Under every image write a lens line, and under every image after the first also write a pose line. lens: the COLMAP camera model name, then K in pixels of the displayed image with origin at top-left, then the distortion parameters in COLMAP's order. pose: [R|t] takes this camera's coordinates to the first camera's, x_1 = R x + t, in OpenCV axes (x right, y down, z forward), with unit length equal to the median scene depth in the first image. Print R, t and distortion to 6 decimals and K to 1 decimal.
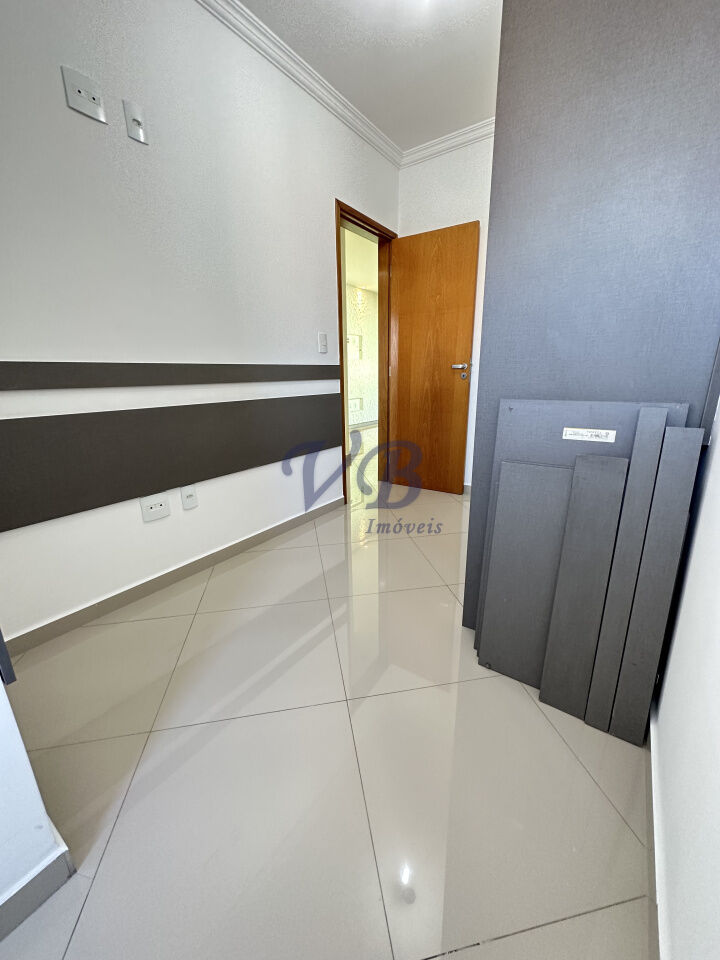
lens RADIAL K [[381.9, 0, 361.5], [0, 381.9, 480.1], [0, 0, 1]] dist [-0.001858, 0.000122]
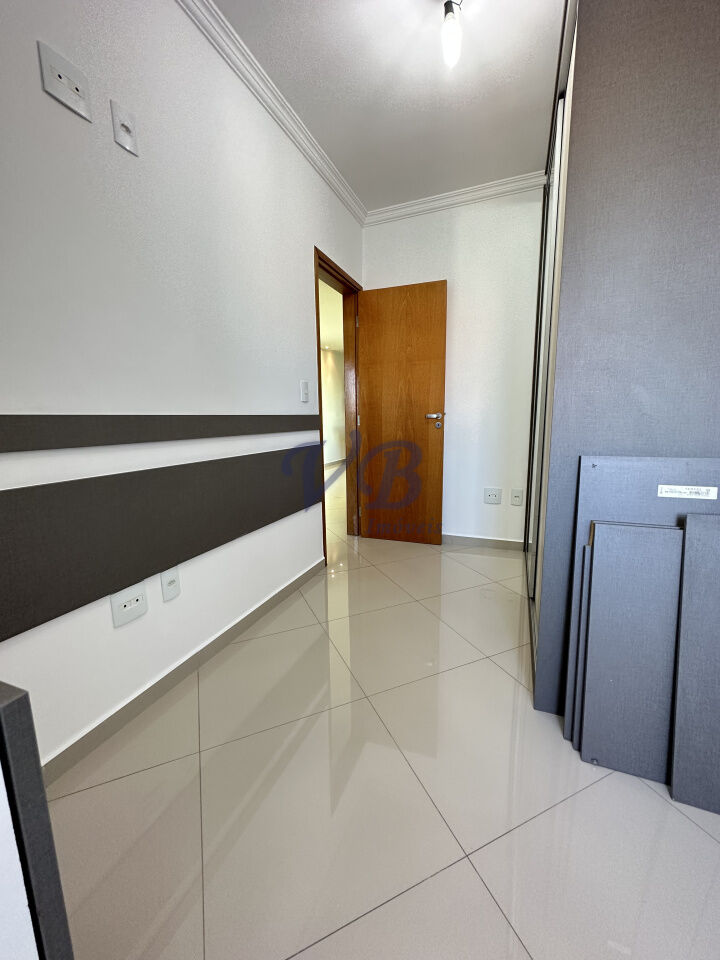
lens RADIAL K [[381.9, 0, 361.5], [0, 381.9, 480.1], [0, 0, 1]] dist [-0.001858, 0.000122]
pose [[0.973886, -0.036721, 0.224049, -0.185921], [0.062031, 0.992323, -0.106993, -0.043677], [-0.218400, 0.118097, 0.968687, 0.112999]]
